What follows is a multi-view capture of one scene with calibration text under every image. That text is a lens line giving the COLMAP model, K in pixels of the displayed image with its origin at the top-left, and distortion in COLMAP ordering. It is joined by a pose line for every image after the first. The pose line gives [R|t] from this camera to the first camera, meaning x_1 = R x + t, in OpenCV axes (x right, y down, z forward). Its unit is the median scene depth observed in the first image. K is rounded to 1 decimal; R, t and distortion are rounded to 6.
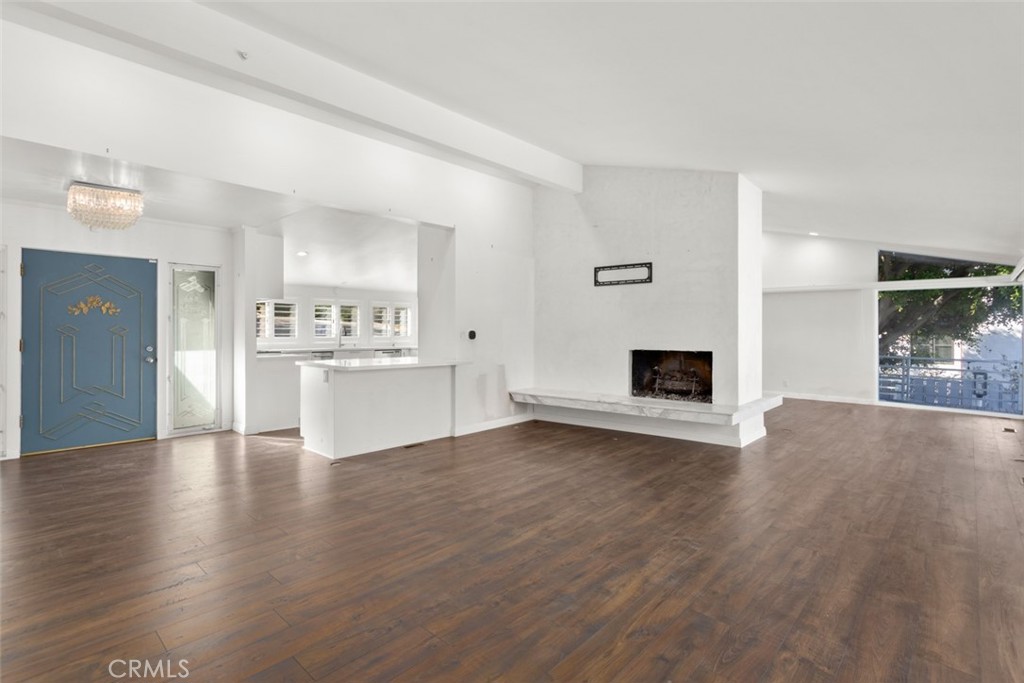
lens RADIAL K [[481.2, 0, 509.6], [0, 481.2, 336.2], [0, 0, 1]] dist [-0.016709, -0.010972]
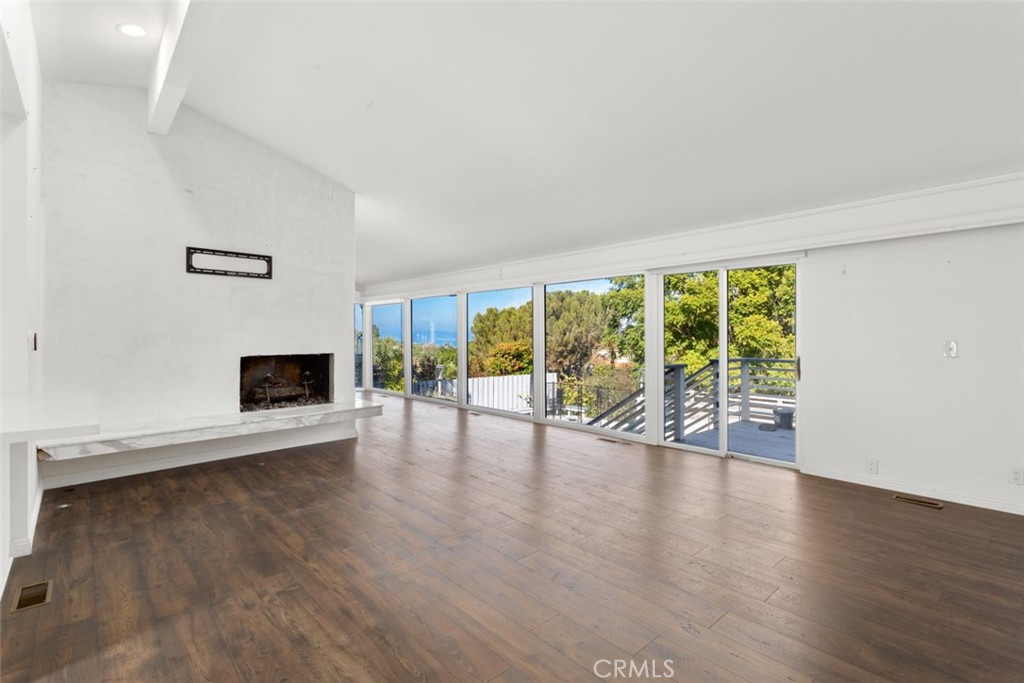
lens RADIAL K [[481.2, 0, 509.6], [0, 481.2, 336.2], [0, 0, 1]] dist [-0.016709, -0.010972]
pose [[0.078934, -0.003943, 0.996872, -0.537229], [0.012826, 0.999913, 0.002939, -0.003043], [-0.996797, 0.012554, 0.078977, 0.481302]]
